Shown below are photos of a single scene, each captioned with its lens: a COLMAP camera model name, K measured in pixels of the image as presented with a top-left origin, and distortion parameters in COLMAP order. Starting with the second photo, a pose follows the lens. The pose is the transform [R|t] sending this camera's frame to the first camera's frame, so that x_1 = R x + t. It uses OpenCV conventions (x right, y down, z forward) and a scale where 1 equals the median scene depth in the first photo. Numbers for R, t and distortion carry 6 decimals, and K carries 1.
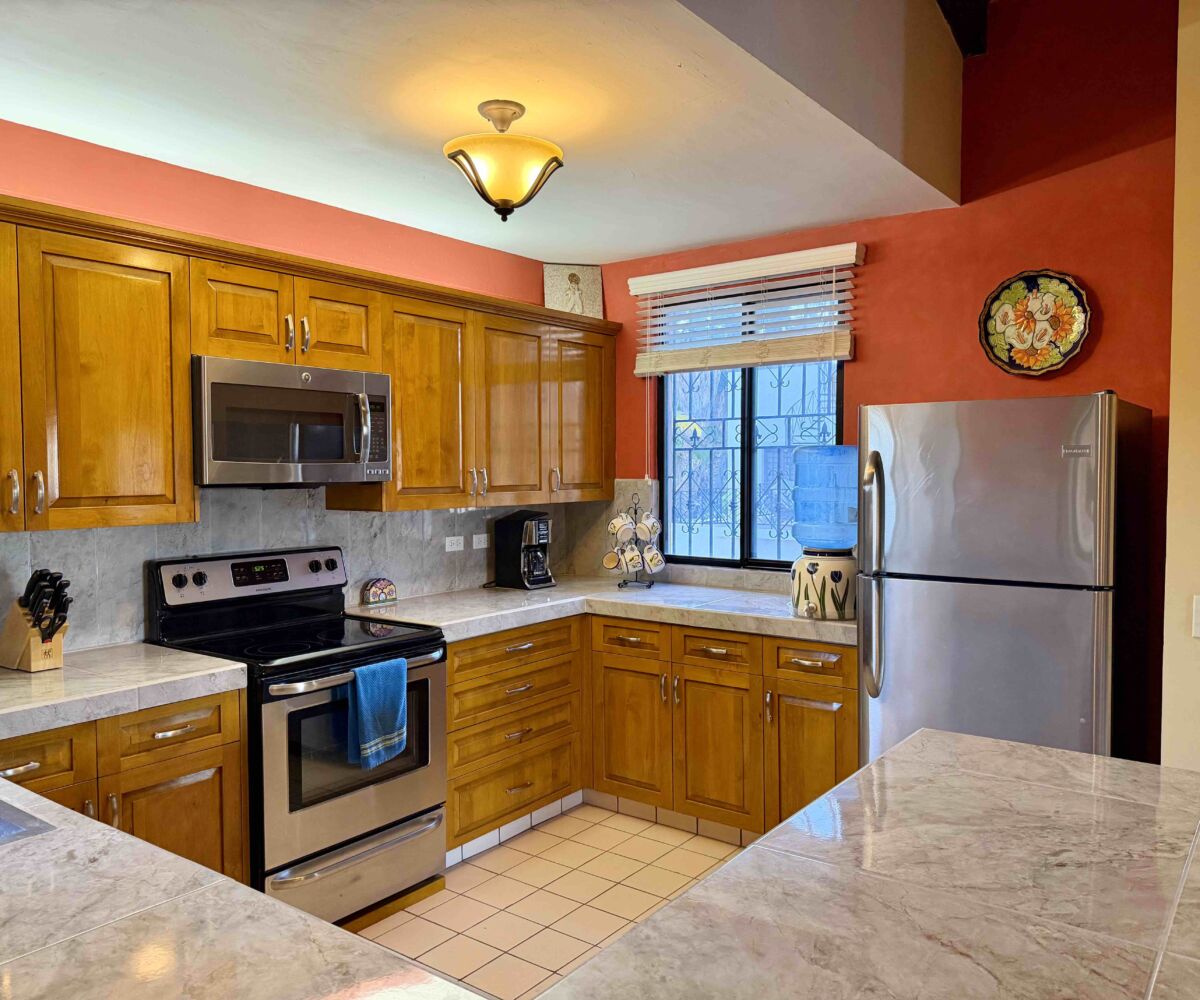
lens RADIAL K [[941.6, 0, 600.5], [0, 941.6, 506.0], [0, 0, 1]] dist [0.077422, -0.098635]
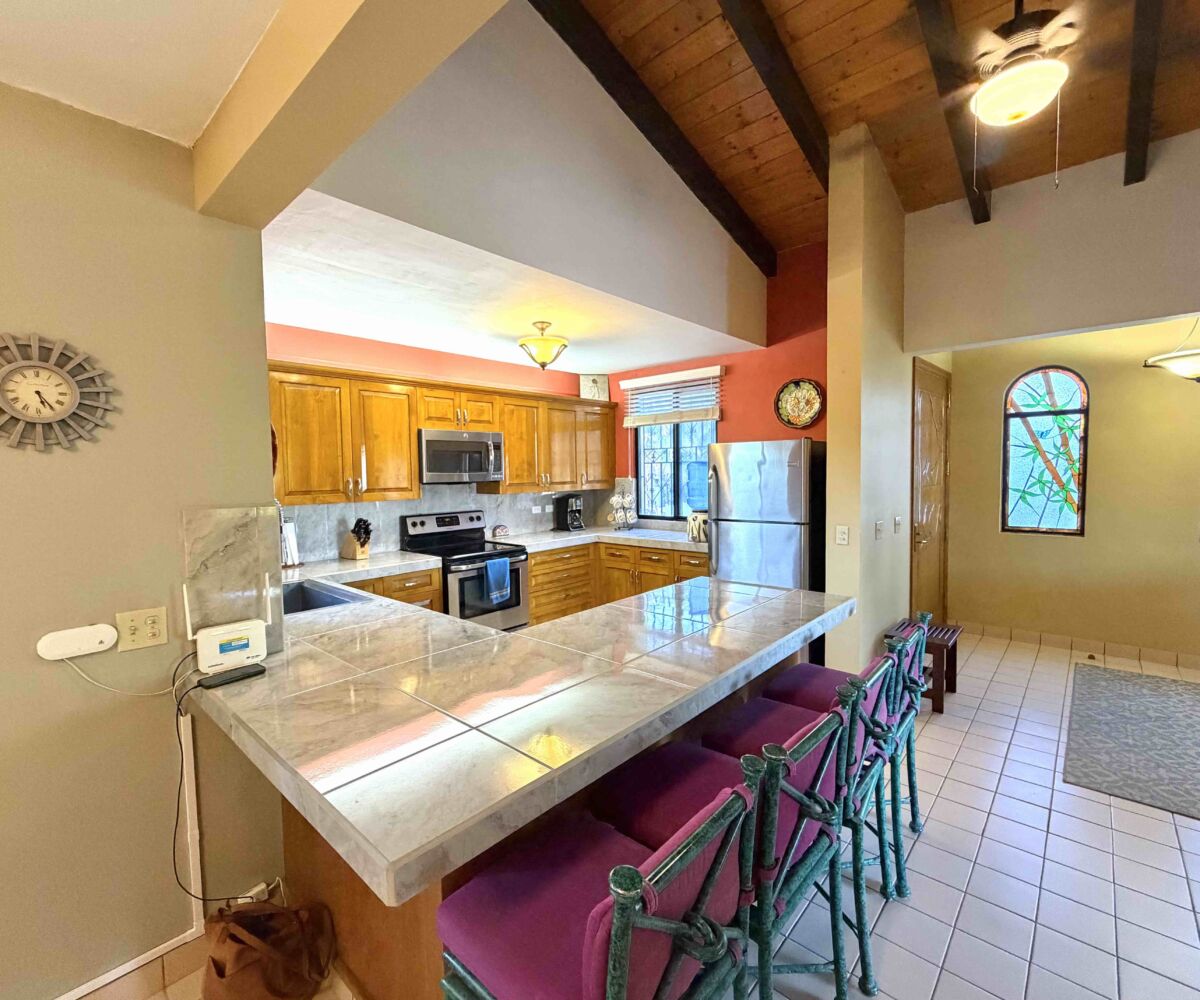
lens RADIAL K [[553.0, 0, 599.4], [0, 553.0, 499.3], [0, 0, 1]] dist [0.004068, -0.002692]
pose [[0.995737, -0.008014, -0.091889, 0.122270], [0.008946, 0.999913, 0.009734, 0.007475], [0.091803, -0.010514, 0.995722, -0.278050]]
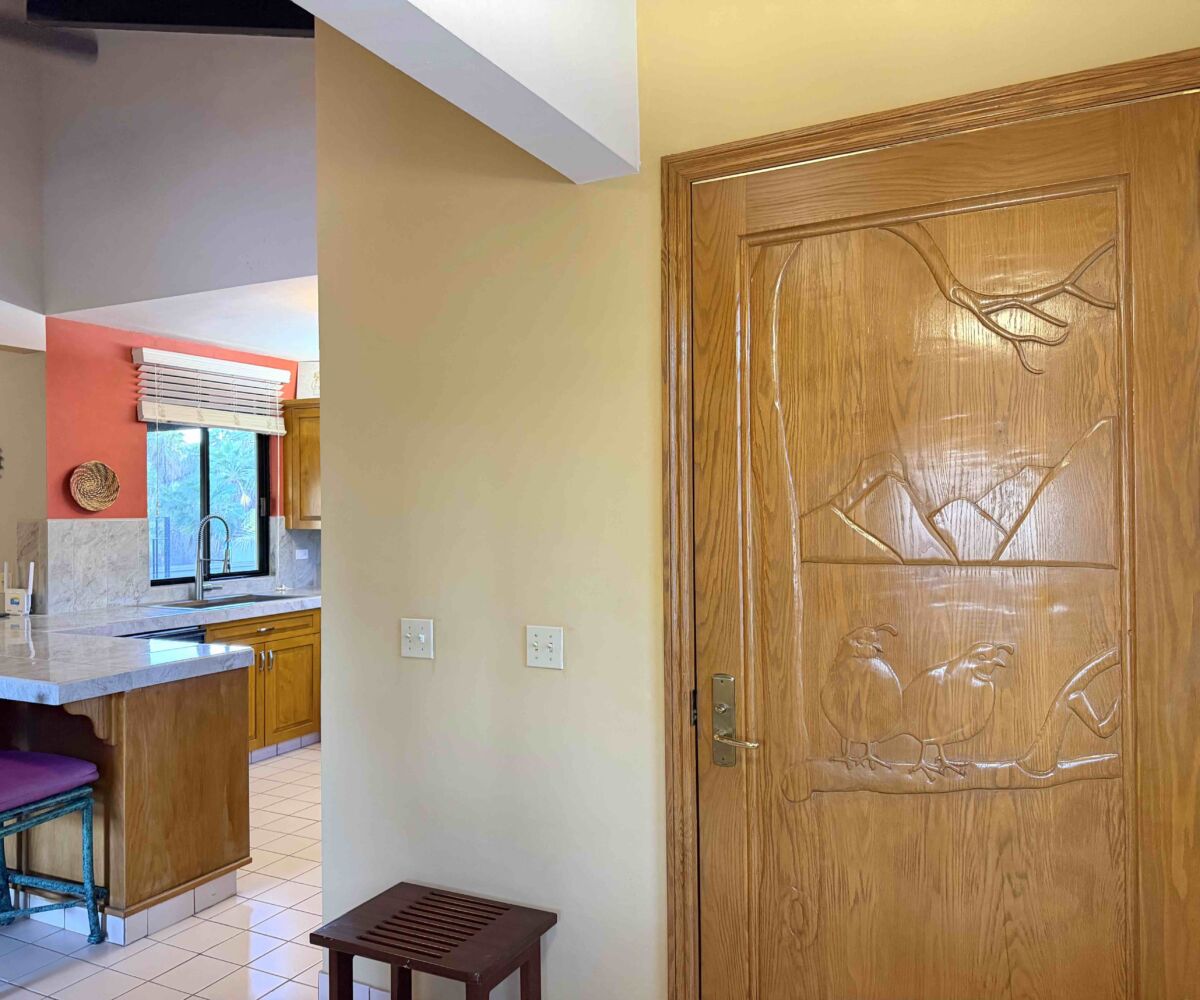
lens RADIAL K [[941.6, 0, 573.6], [0, 941.6, 498.7], [0, 0, 1]] dist [0.077422, -0.098635]
pose [[0.159806, -0.002553, -0.987145, 1.320113], [-0.034309, 0.999378, -0.008139, -0.034407], [0.986552, 0.035169, 0.159619, 0.775086]]
